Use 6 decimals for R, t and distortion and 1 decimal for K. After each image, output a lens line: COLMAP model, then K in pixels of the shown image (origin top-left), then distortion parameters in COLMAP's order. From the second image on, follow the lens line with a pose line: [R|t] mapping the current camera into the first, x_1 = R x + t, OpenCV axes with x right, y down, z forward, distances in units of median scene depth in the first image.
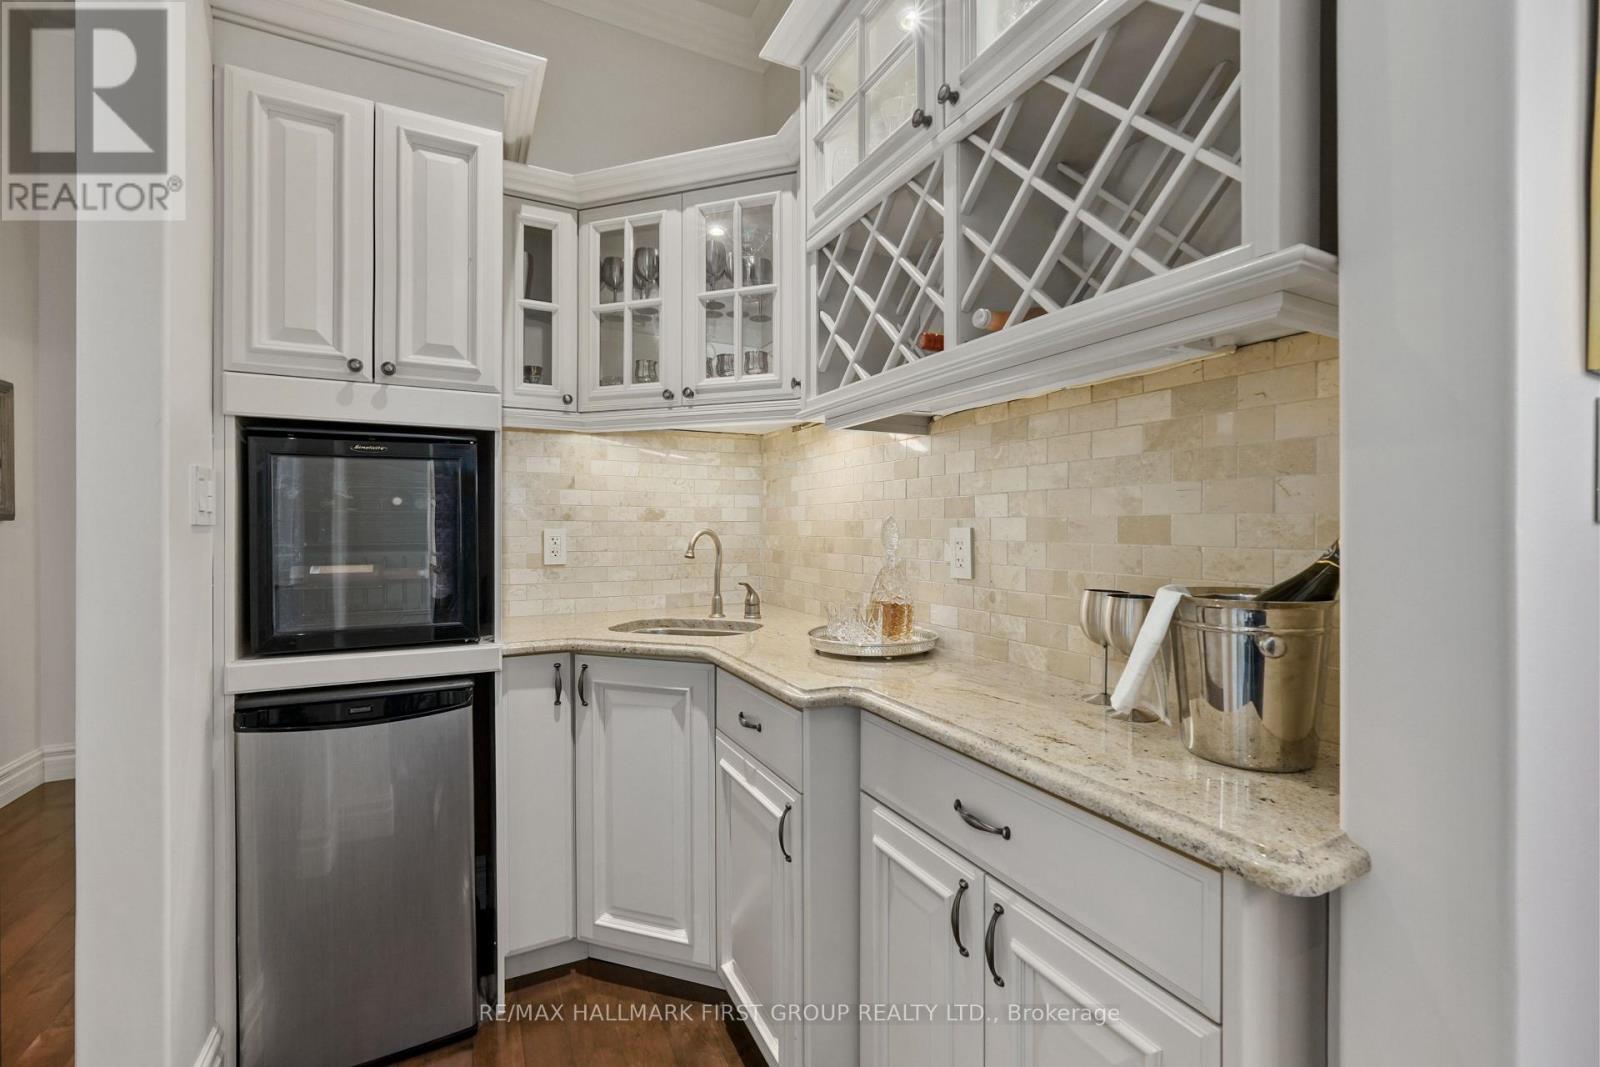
lens RADIAL K [[670.0, 0, 798.4], [0, 670.0, 526.4], [0, 0, 1]] dist [-0.001238, -0.000210]
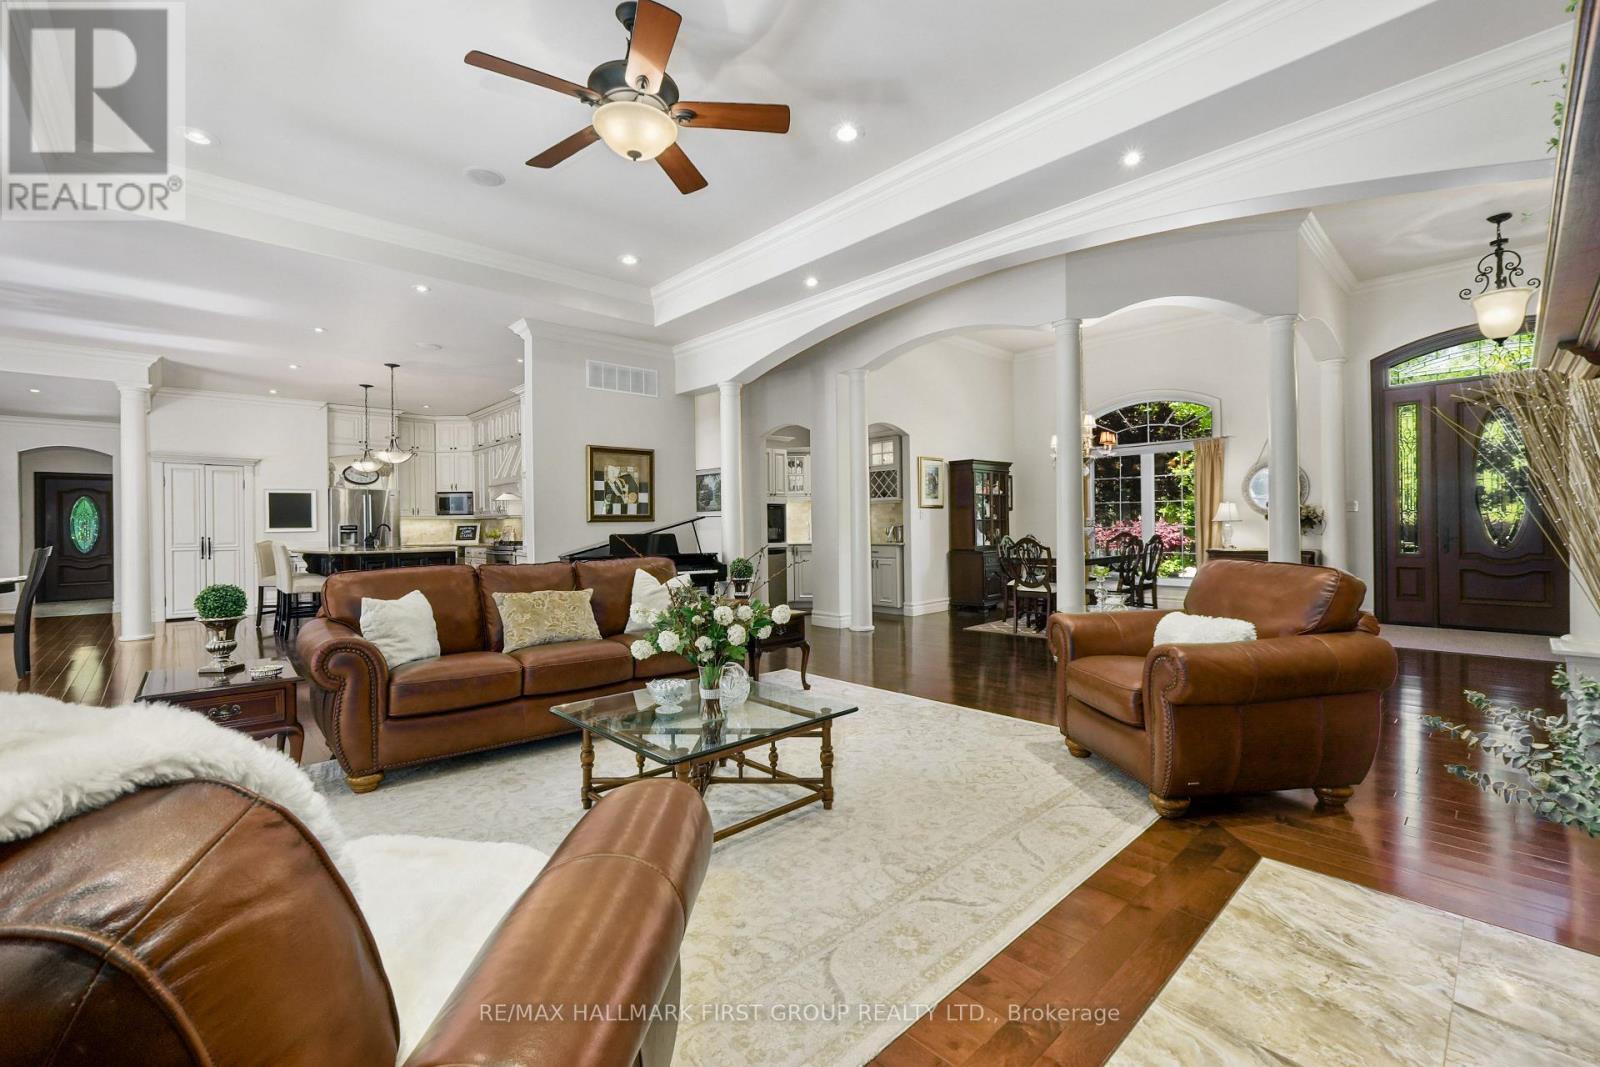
lens RADIAL K [[670.0, 0, 801.5], [0, 670.0, 525.4], [0, 0, 1]] dist [-0.001238, -0.000210]
pose [[0.958147, -0.013691, 0.285951, -1.939629], [0.013770, 0.999904, 0.001734, 0.026952], [-0.285947, 0.002276, 0.958243, -4.394642]]
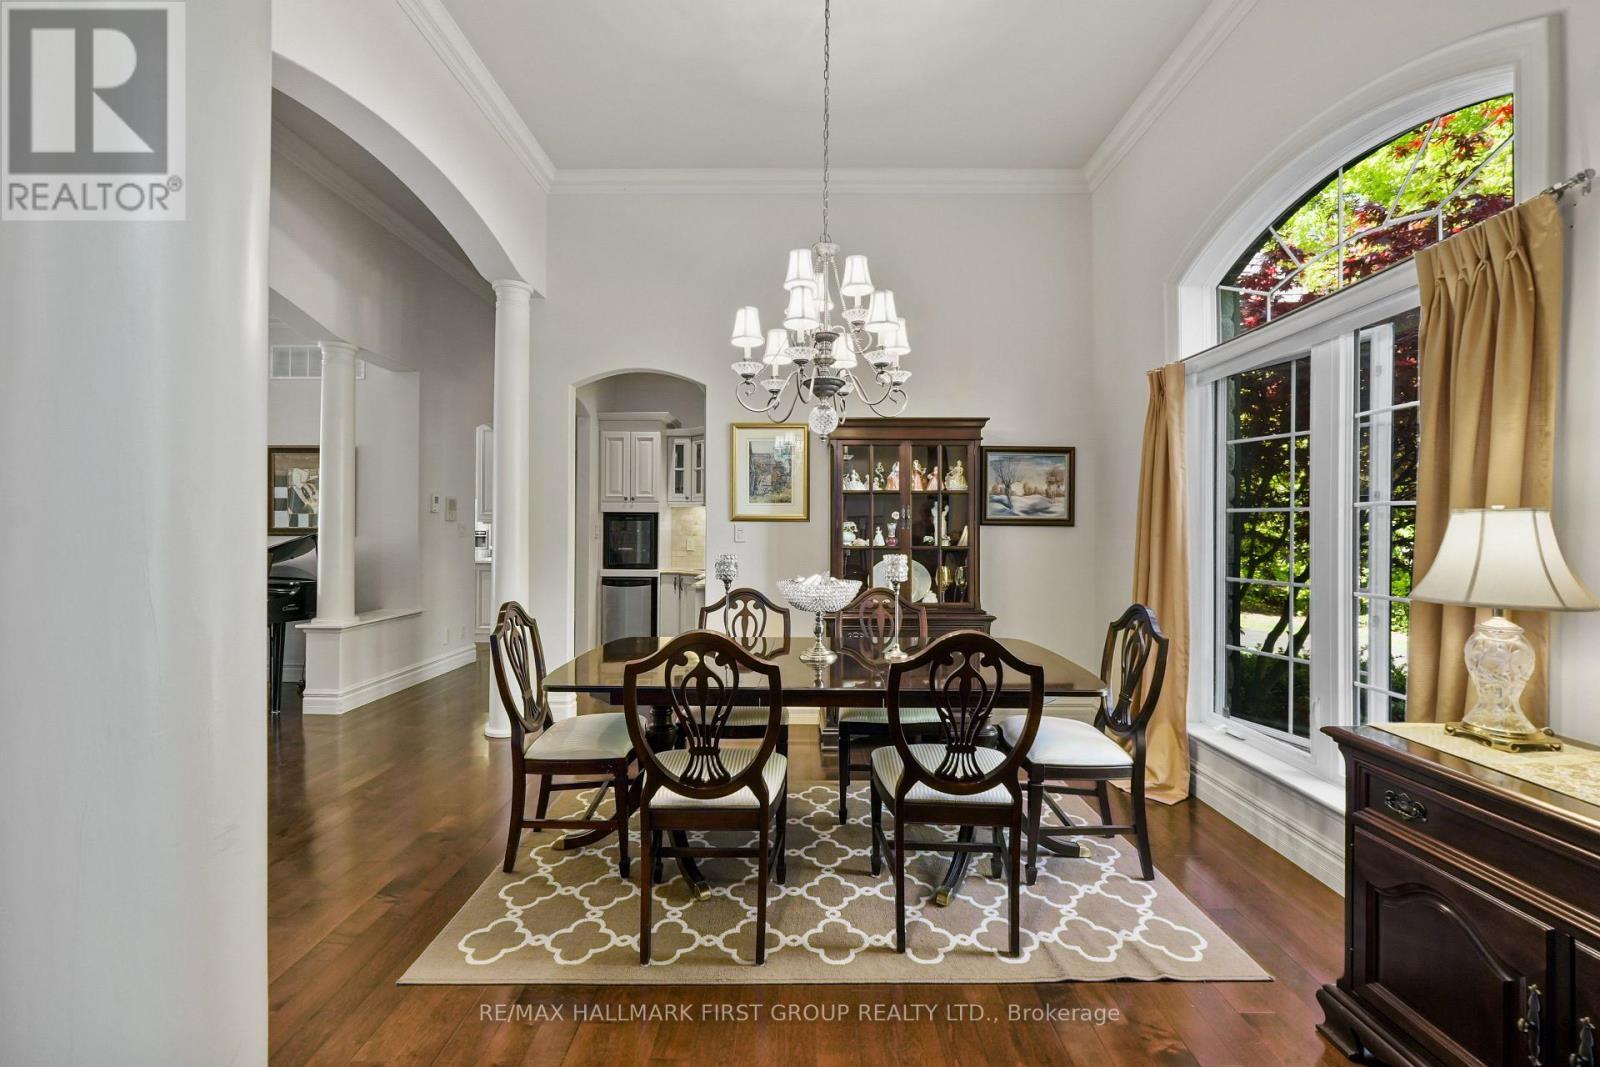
lens RADIAL K [[670.0, 0, 794.2], [0, 670.0, 533.6], [0, 0, 1]] dist [-0.001238, -0.000210]
pose [[0.889243, 0.006701, -0.457386, 1.935469], [-0.006352, 0.999977, 0.002302, -0.039964], [0.457391, 0.000858, 0.889265, -1.972308]]
